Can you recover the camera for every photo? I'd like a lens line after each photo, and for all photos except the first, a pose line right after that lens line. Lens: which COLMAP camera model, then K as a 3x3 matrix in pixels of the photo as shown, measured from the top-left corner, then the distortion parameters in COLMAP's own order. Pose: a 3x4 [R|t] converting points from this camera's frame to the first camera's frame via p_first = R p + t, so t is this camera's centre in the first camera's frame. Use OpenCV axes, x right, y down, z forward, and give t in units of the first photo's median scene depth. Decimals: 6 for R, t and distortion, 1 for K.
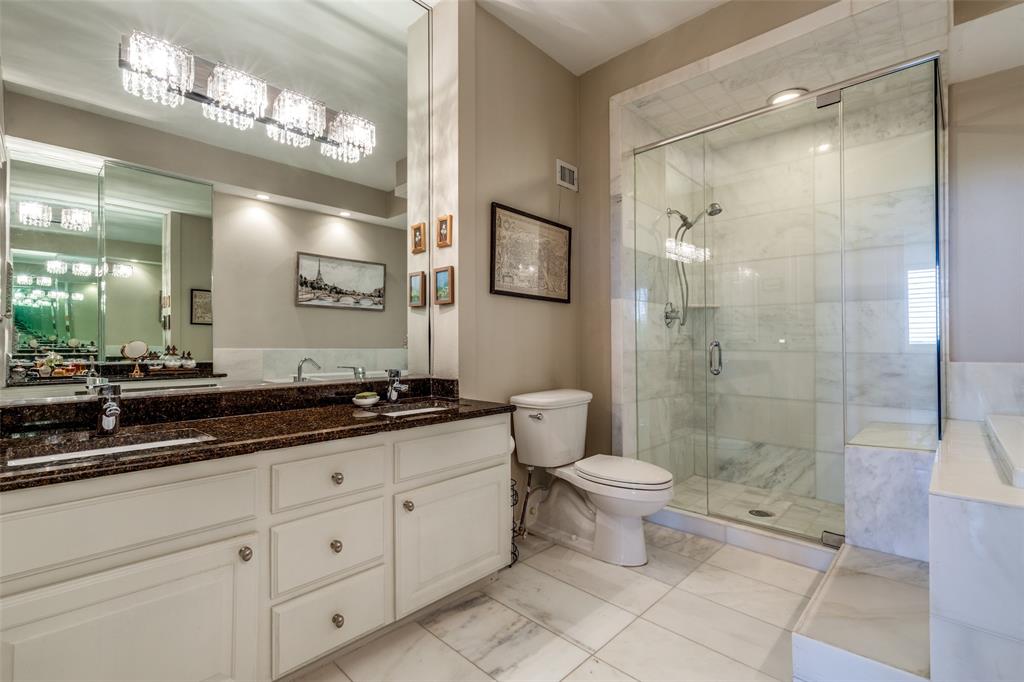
lens RADIAL K [[465.5, 0, 514.9], [0, 465.5, 344.4], [0, 0, 1]] dist [0.000481, 0.000172]
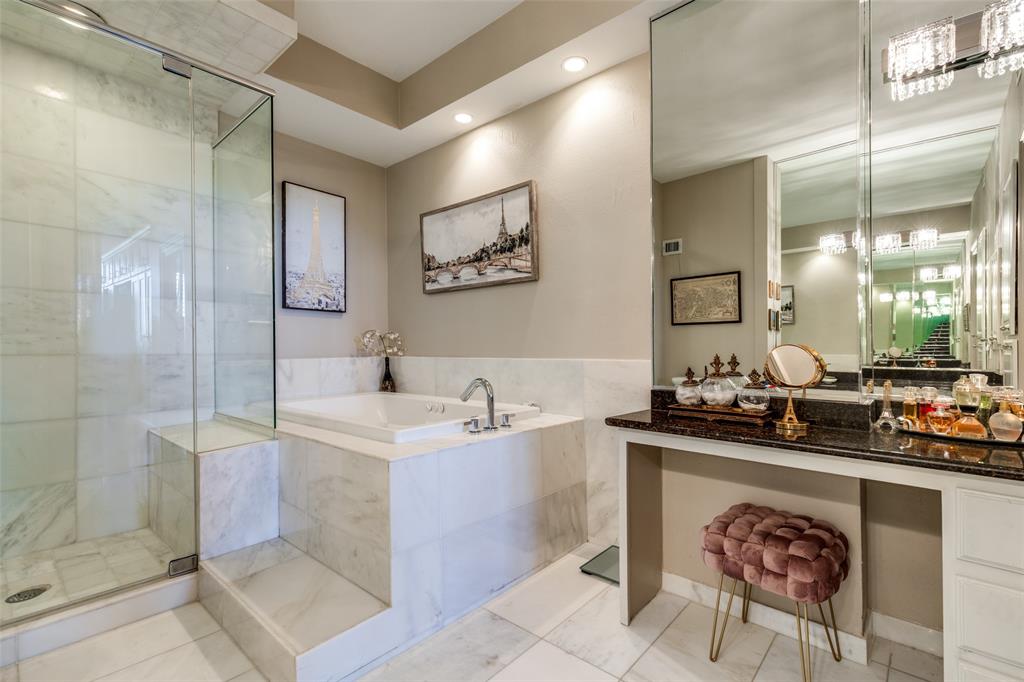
lens RADIAL K [[465.5, 0, 514.8], [0, 465.5, 341.1], [0, 0, 1]] dist [0.000481, 0.000172]
pose [[-0.043805, 0.007425, 0.999013, -0.189003], [-0.001843, 0.999970, -0.007513, -0.002578], [-0.999038, -0.002171, -0.043790, 0.325842]]
